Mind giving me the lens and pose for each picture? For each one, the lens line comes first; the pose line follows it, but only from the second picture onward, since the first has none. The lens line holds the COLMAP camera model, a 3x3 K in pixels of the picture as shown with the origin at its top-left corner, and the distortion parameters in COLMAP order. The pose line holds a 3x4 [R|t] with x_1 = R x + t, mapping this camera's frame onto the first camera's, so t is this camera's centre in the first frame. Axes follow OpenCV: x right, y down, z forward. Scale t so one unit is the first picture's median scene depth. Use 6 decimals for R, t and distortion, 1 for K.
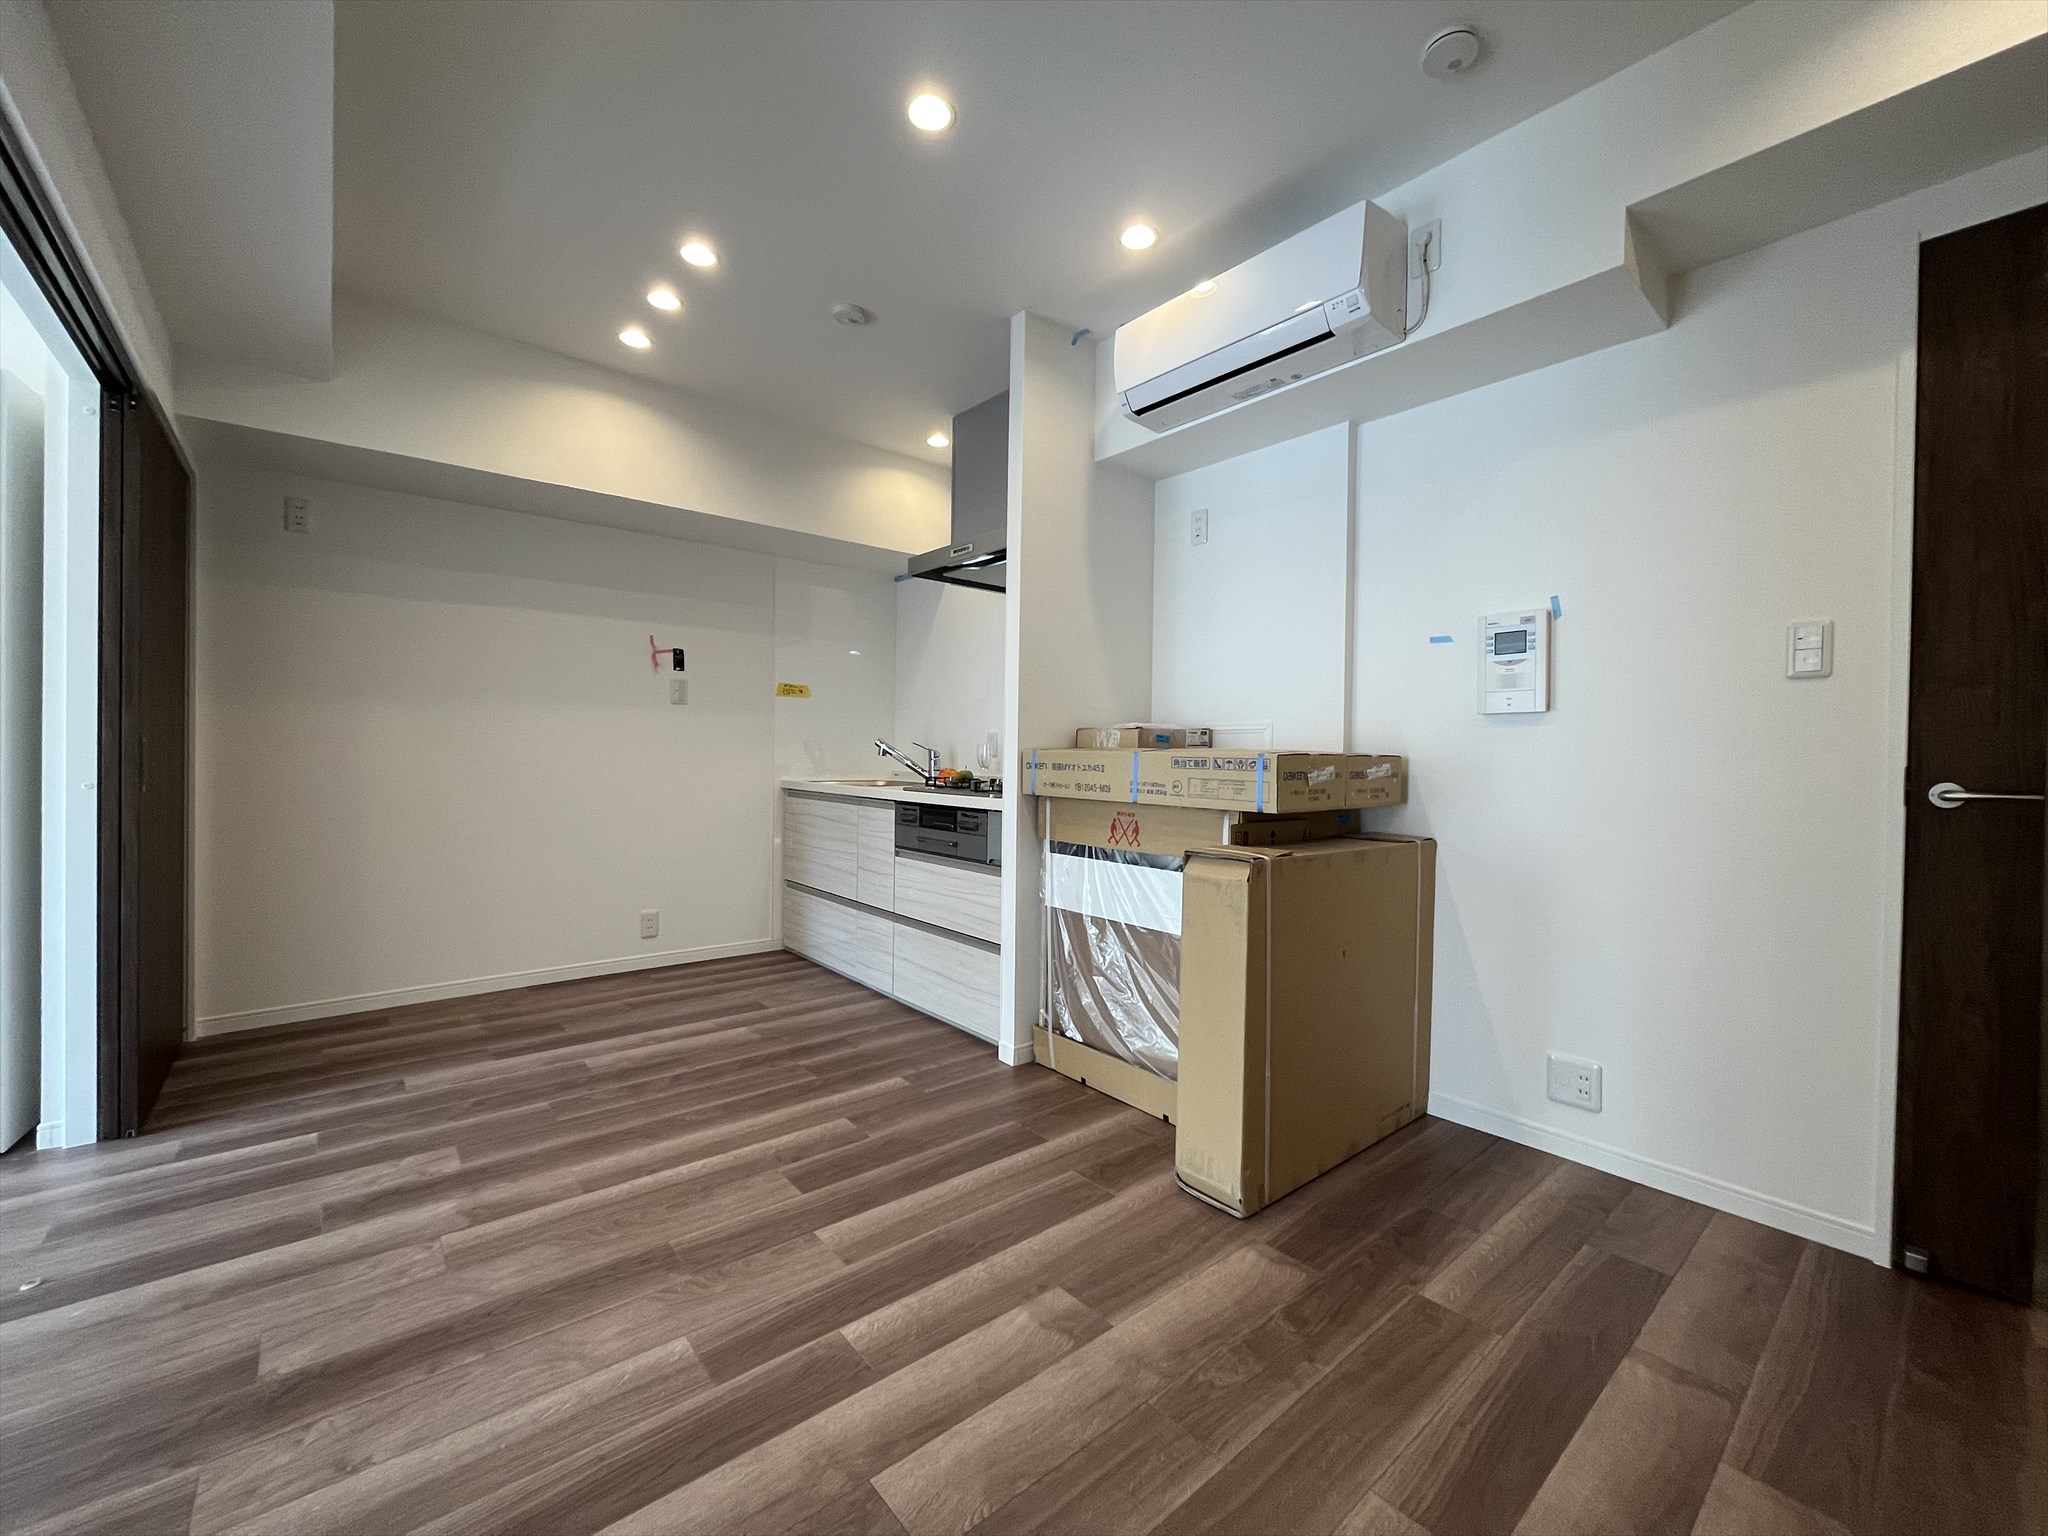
lens RADIAL K [[822.9, 0, 1019.5], [0, 822.9, 760.1], [0, 0, 1]] dist [-0.002701, -0.000136]
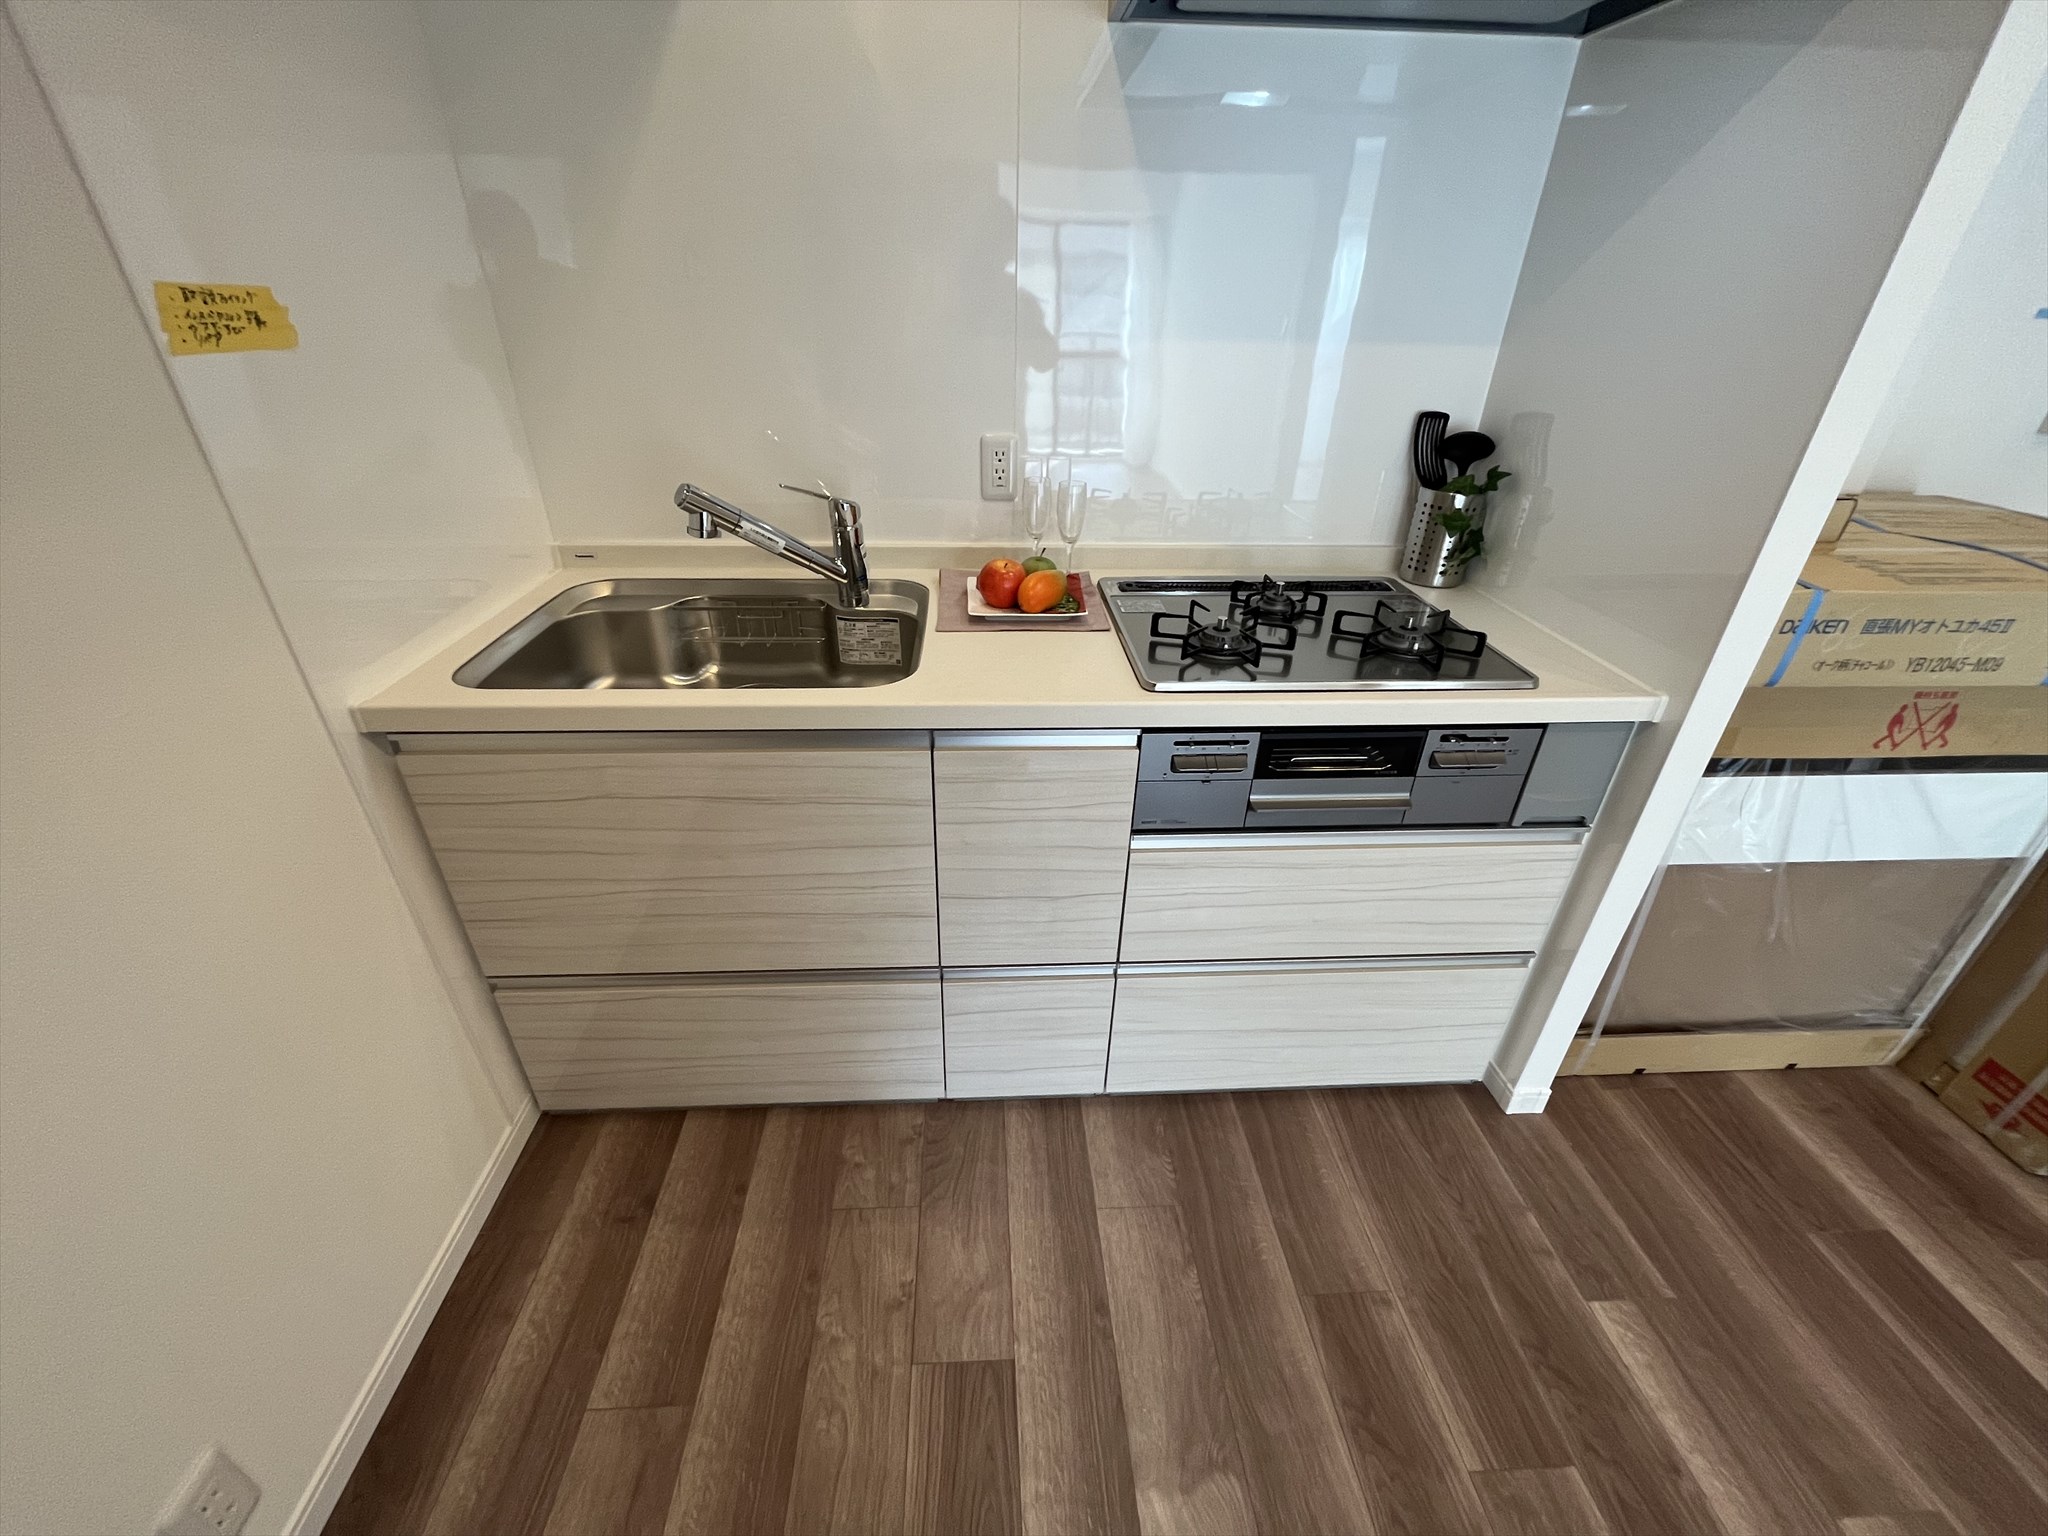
lens RADIAL K [[822.9, 0, 1021.8], [0, 822.9, 764.8], [0, 0, 1]] dist [-0.002701, -0.000136]
pose [[0.602445, -0.398871, 0.691348, -0.496183], [0.000035, 0.866190, 0.499715, -0.129568], [-0.798161, -0.301027, 0.521845, 0.971387]]
